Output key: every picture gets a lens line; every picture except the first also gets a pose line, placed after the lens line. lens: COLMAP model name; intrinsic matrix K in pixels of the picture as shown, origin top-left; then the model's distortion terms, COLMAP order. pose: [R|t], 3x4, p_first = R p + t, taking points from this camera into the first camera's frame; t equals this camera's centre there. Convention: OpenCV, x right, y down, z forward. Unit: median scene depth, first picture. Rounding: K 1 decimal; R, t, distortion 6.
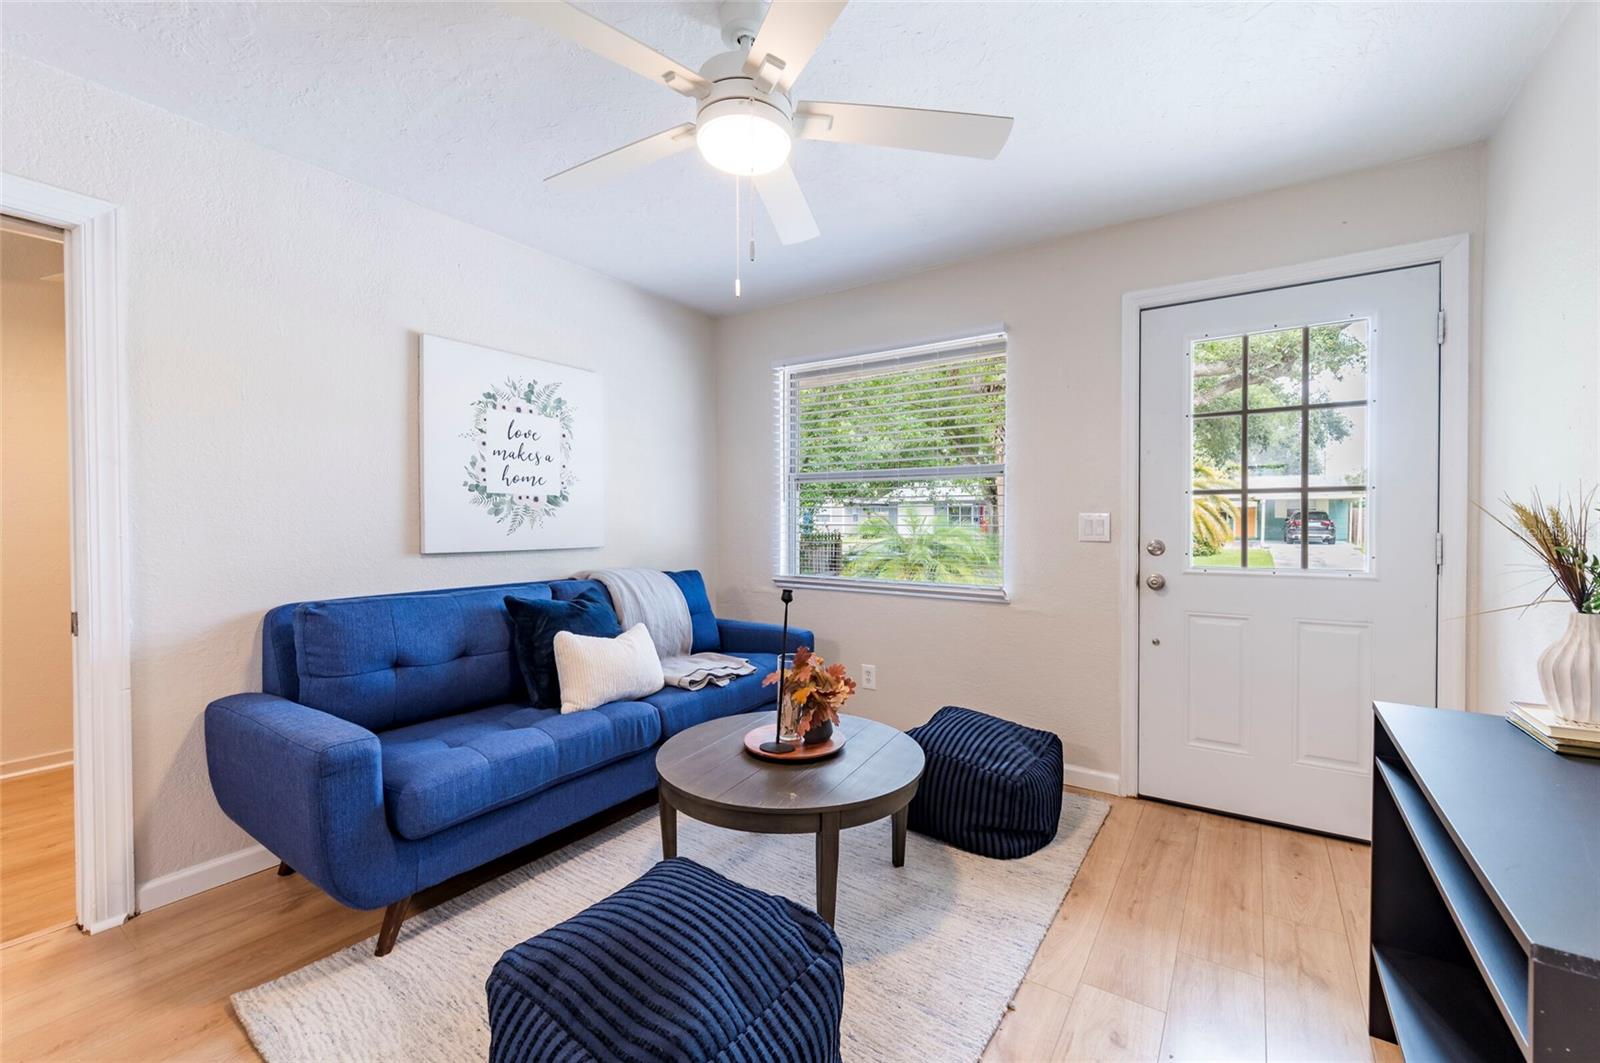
lens RADIAL K [[656.9, 0, 804.4], [0, 656.9, 532.1], [0, 0, 1]] dist [0.000925, 0.000171]
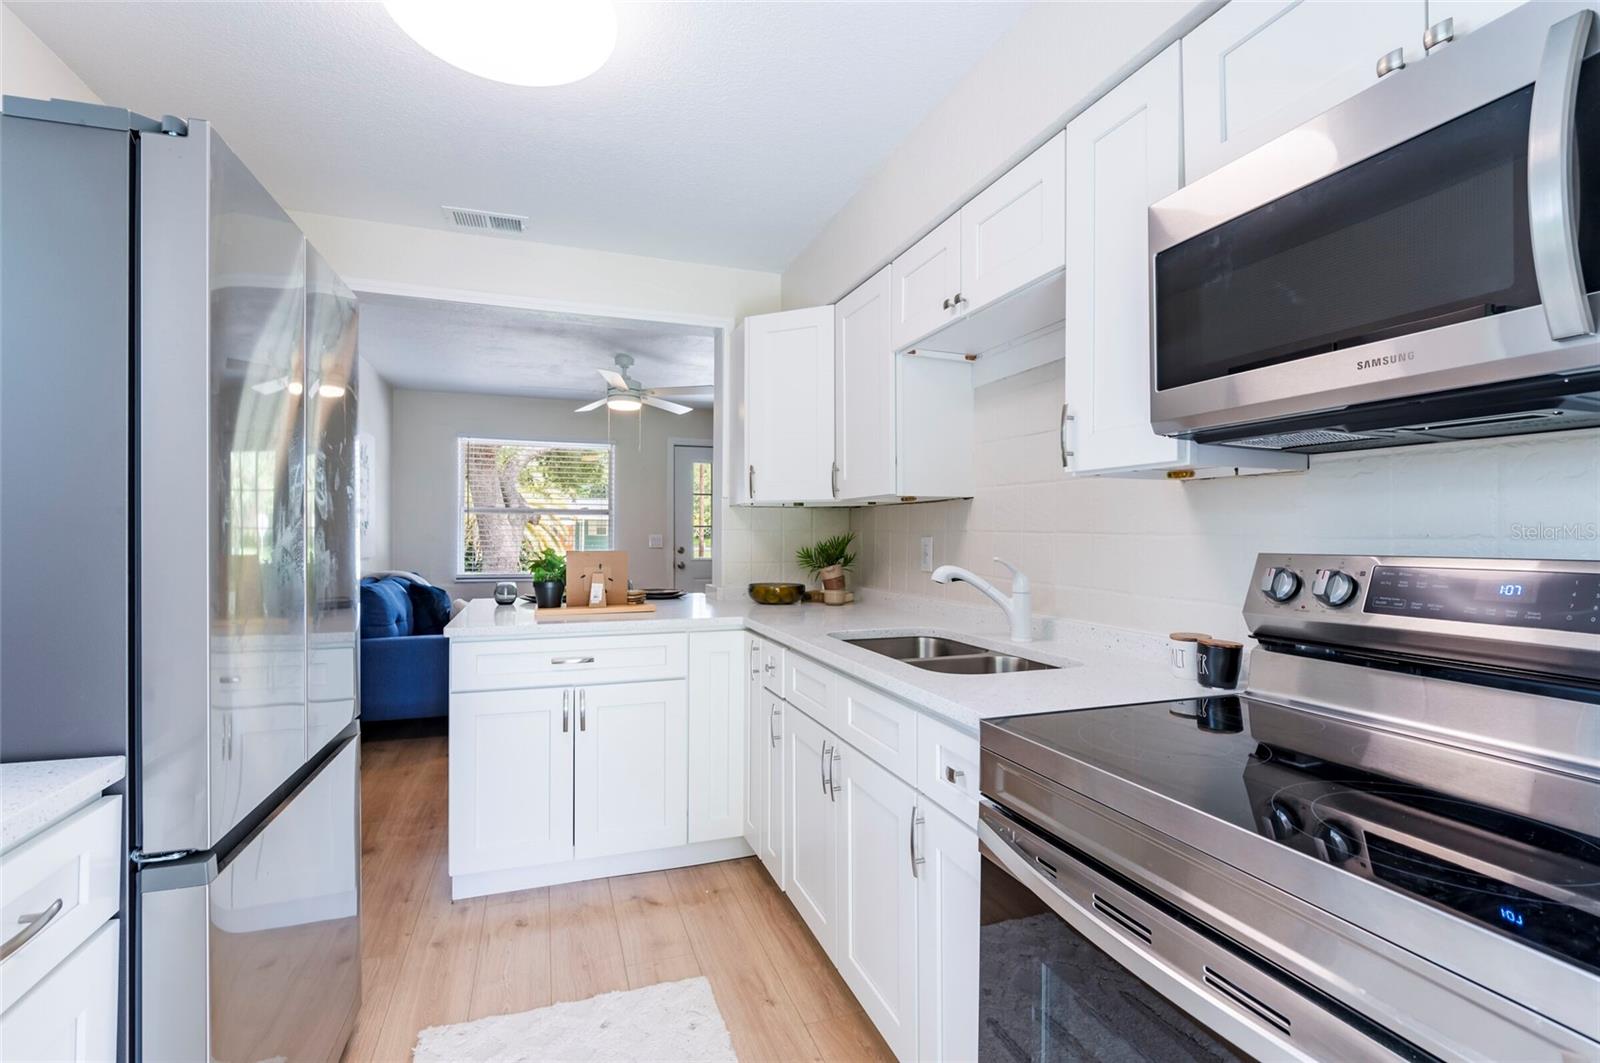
lens RADIAL K [[733.5, 0, 818.2], [0, 733.5, 531.5], [0, 0, 1]] dist [-0.001169, -0.000392]
pose [[0.578715, 0.006937, 0.815500, -1.220490], [0.013442, 0.999747, -0.018043, 0.010769], [-0.815419, 0.021404, 0.578475, -0.836693]]
